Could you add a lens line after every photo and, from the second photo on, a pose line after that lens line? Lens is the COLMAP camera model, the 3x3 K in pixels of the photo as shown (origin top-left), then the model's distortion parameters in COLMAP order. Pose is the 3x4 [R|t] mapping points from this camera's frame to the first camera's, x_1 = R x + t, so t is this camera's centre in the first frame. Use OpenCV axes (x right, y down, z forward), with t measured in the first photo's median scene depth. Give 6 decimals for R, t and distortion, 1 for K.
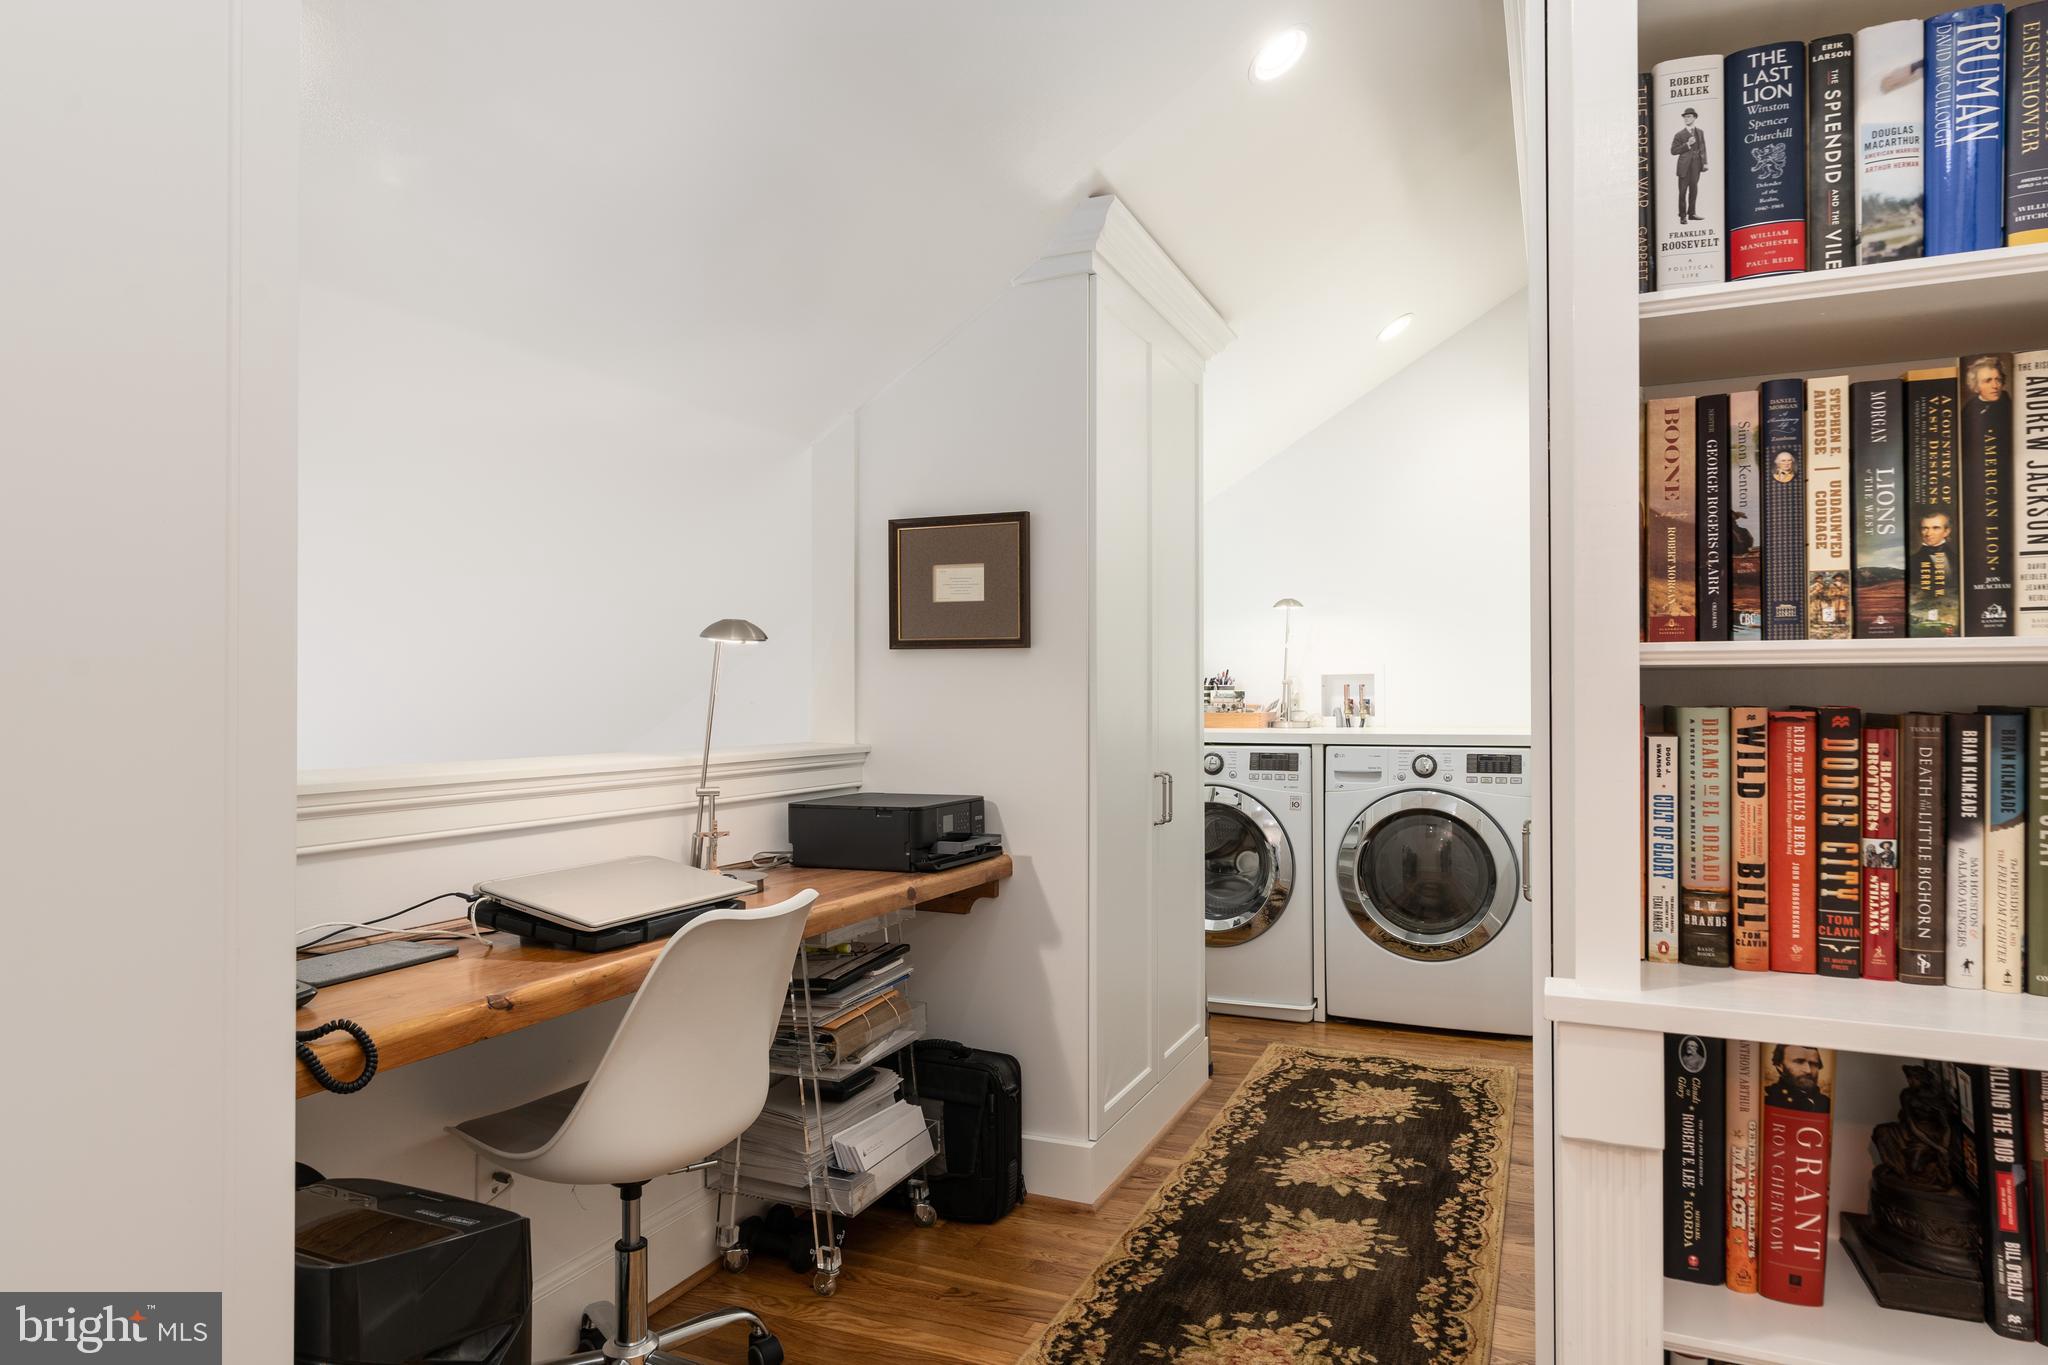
lens RADIAL K [[1232.4, 0, 1018.7], [0, 1232.4, 691.7], [0, 0, 1]] dist [-0.002126, -0.002154]
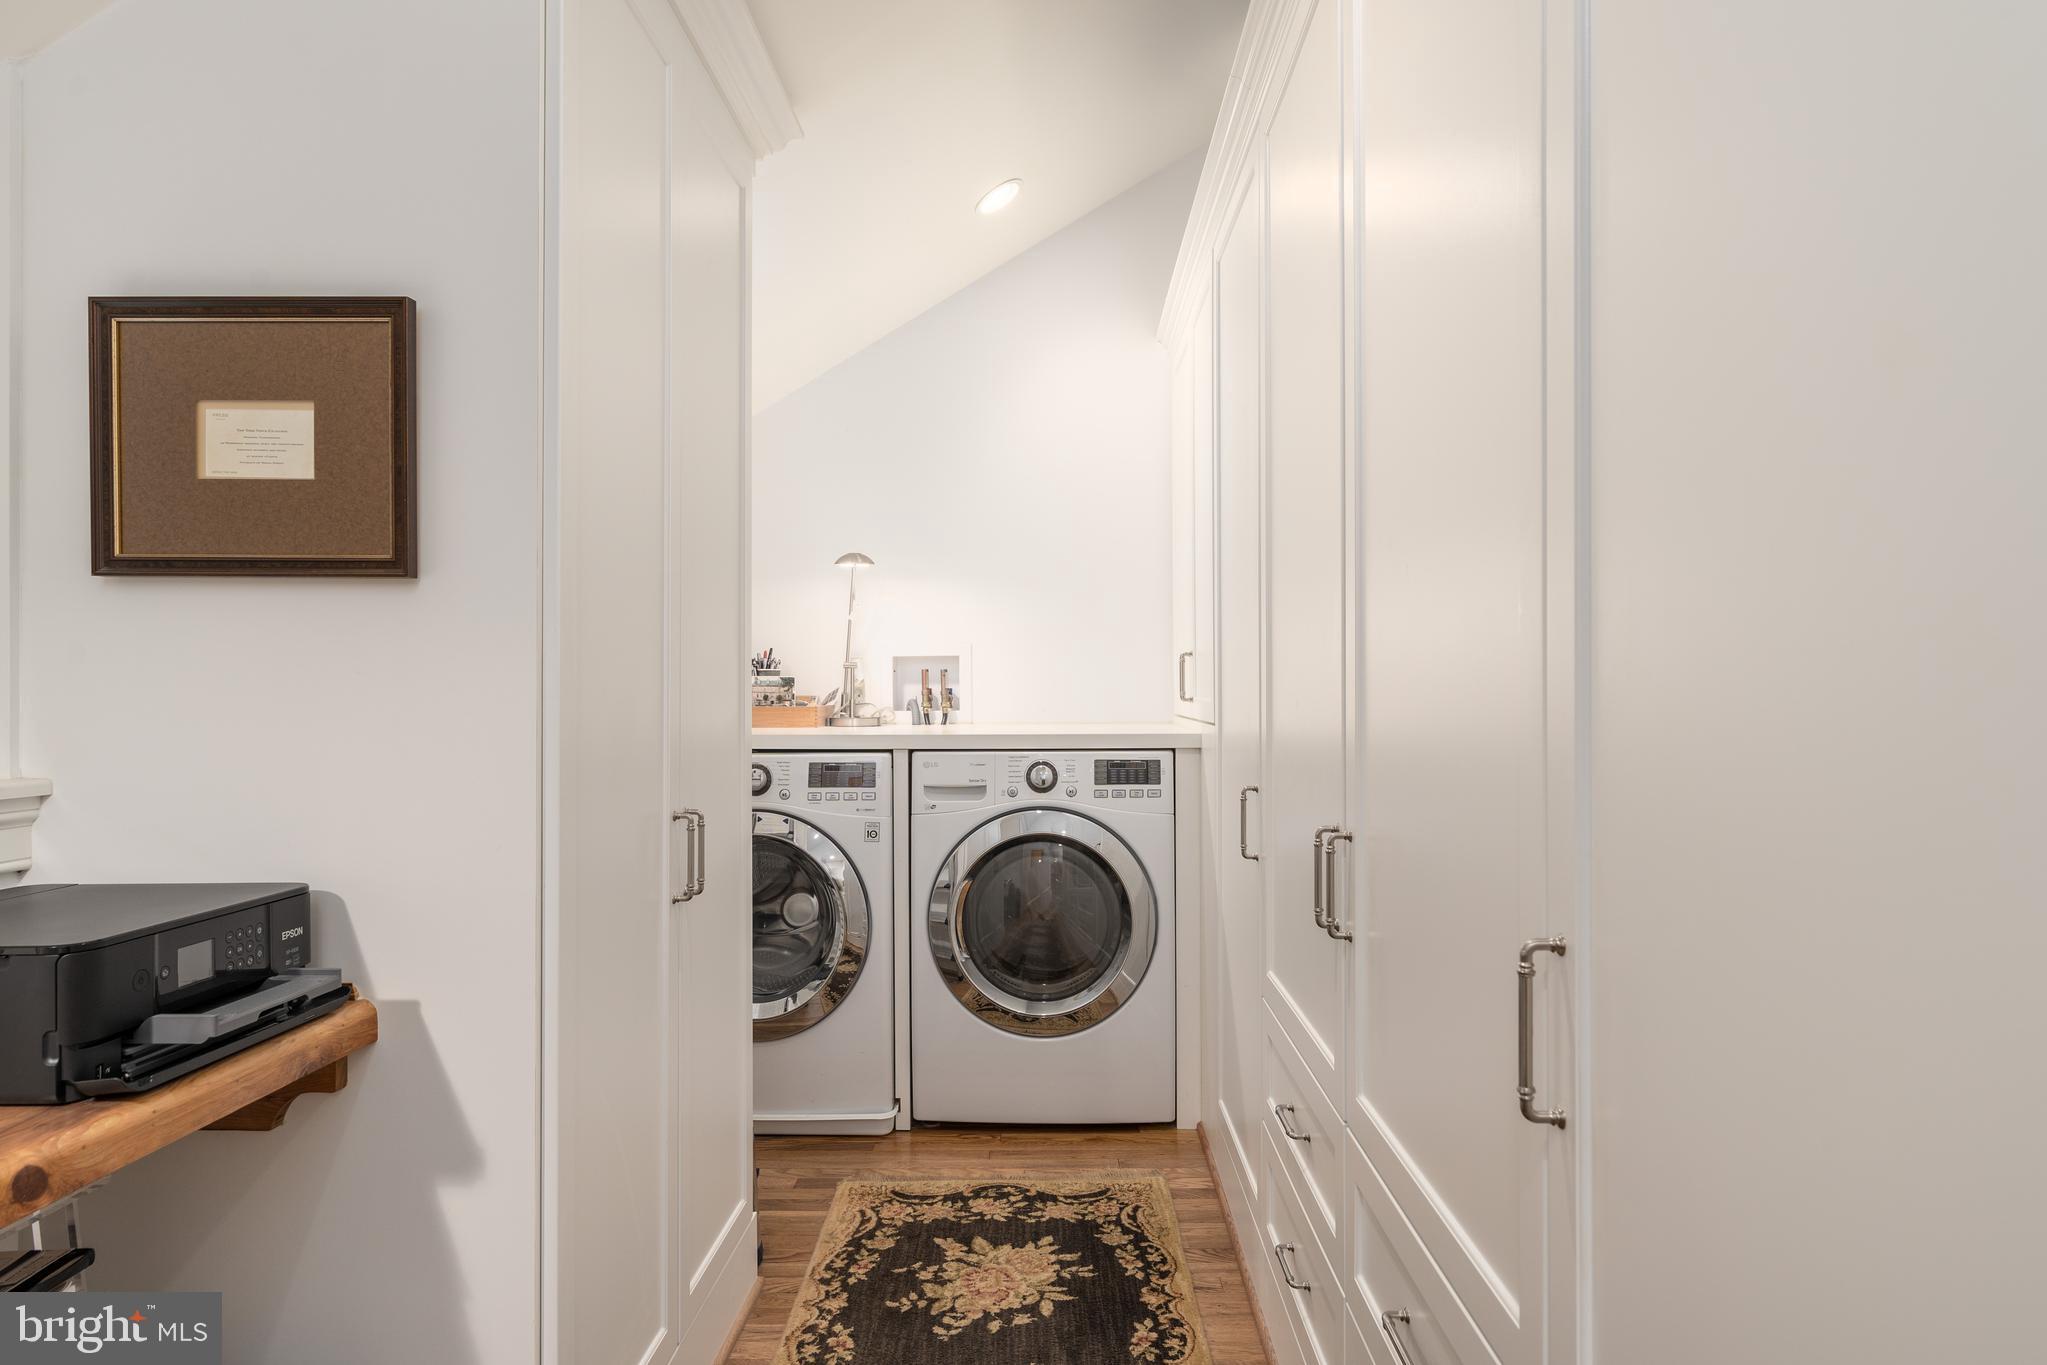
lens RADIAL K [[1231.8, 0, 1012.1], [0, 1231.8, 687.8], [0, 0, 1]] dist [-0.002126, -0.002154]
pose [[0.926591, 0.001884, 0.376066, 0.033127], [-0.003162, 0.999991, 0.002781, 0.004492], [-0.376057, -0.003766, 0.926589, 0.337010]]
